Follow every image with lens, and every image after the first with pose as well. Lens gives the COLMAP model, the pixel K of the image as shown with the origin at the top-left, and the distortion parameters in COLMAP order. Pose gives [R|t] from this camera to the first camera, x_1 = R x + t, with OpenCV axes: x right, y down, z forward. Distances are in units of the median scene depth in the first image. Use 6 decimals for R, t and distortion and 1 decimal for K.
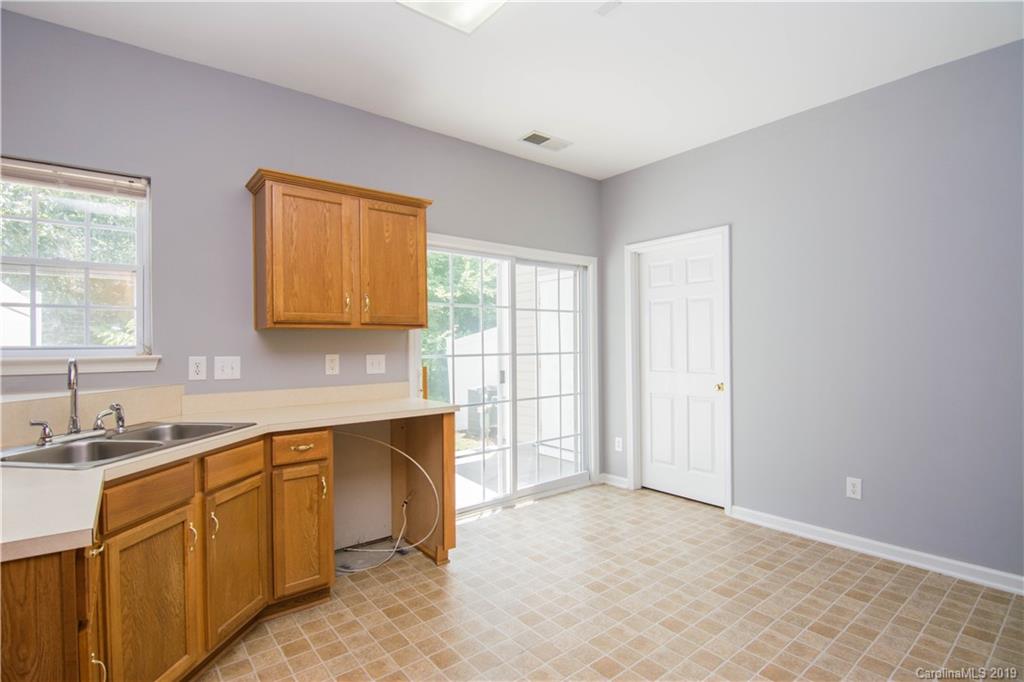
lens RADIAL K [[497.8, 0, 516.7], [0, 497.8, 341.0], [0, 0, 1]] dist [-0.005189, -0.006185]
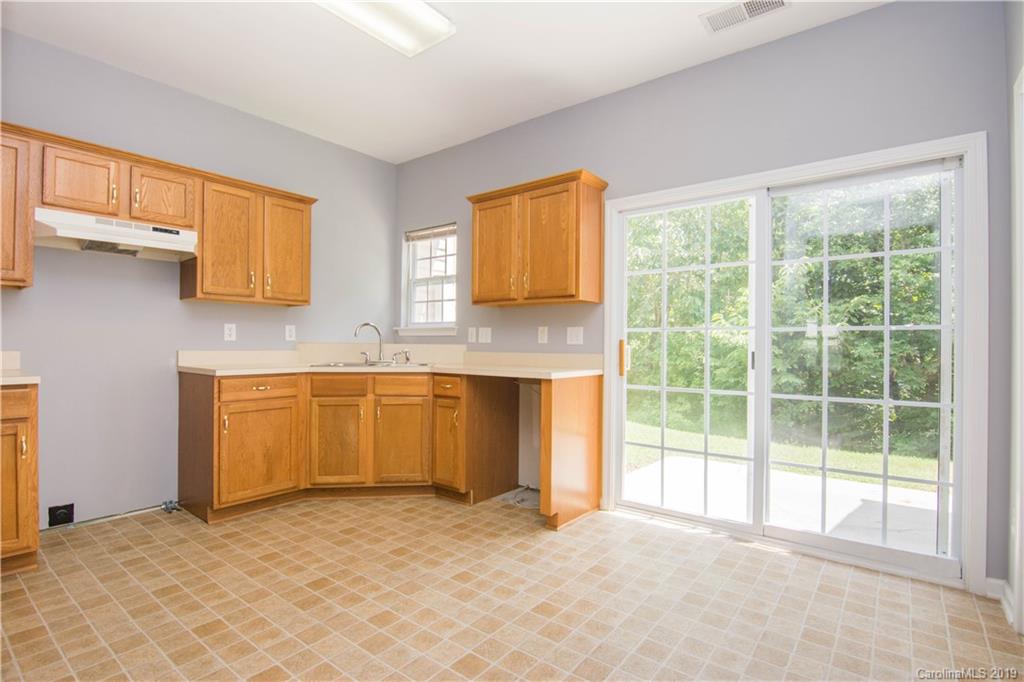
lens RADIAL K [[497.8, 0, 514.8], [0, 497.8, 342.9], [0, 0, 1]] dist [-0.005189, -0.006185]
pose [[0.225750, 0.005970, -0.974167, 0.837015], [-0.006502, 0.999968, 0.004621, 0.064991], [0.974163, 0.005291, 0.225782, 0.709023]]
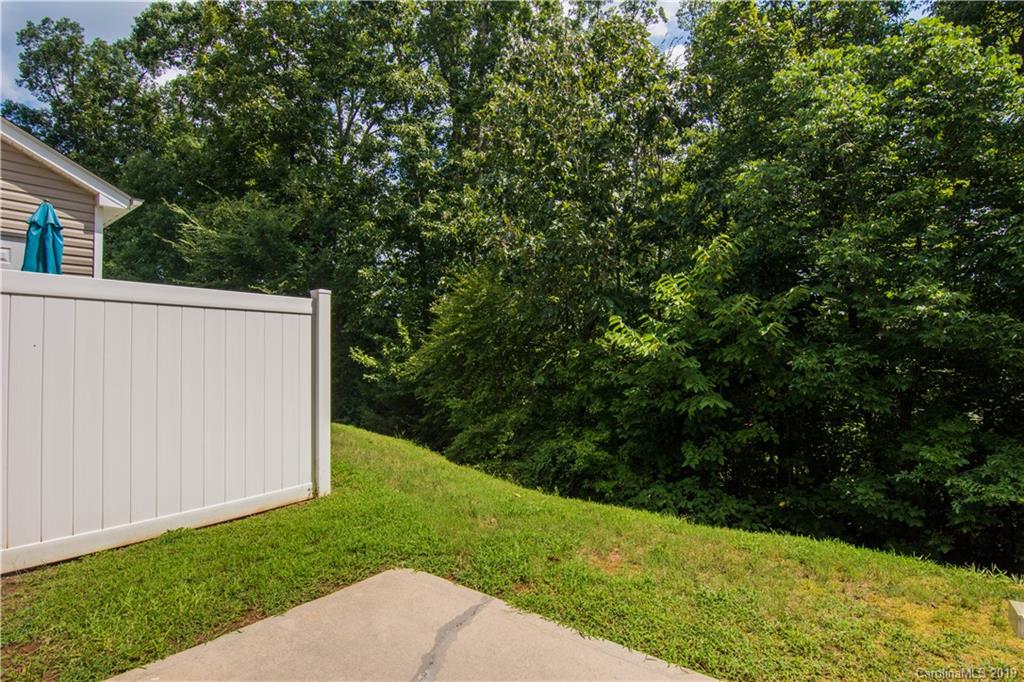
lens RADIAL K [[497.8, 0, 515.0], [0, 497.8, 343.4], [0, 0, 1]] dist [-0.005189, -0.006185]
pose [[0.233273, -0.025907, -0.972066, 0.183335], [0.016851, 0.999603, -0.022597, 0.061781], [0.972265, -0.011109, 0.233616, 1.741860]]
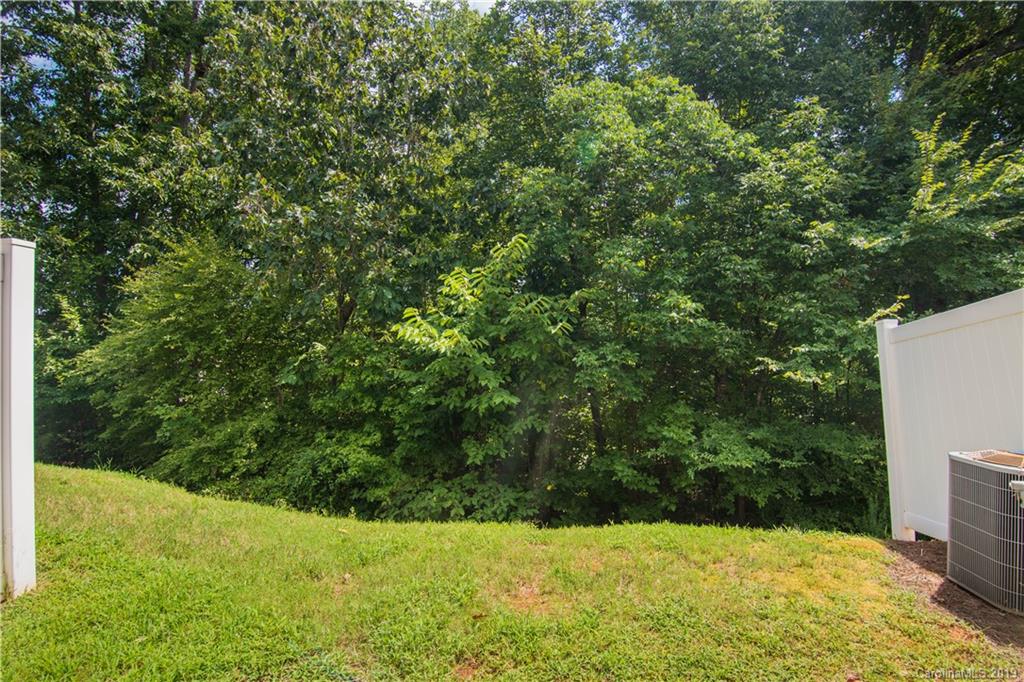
lens RADIAL K [[497.8, 0, 514.3], [0, 497.8, 343.7], [0, 0, 1]] dist [-0.005189, -0.006185]
pose [[0.714945, -0.004546, -0.699166, -0.209184], [0.005580, 0.999984, -0.000796, 0.043143], [0.699158, -0.003333, 0.714959, 1.511686]]
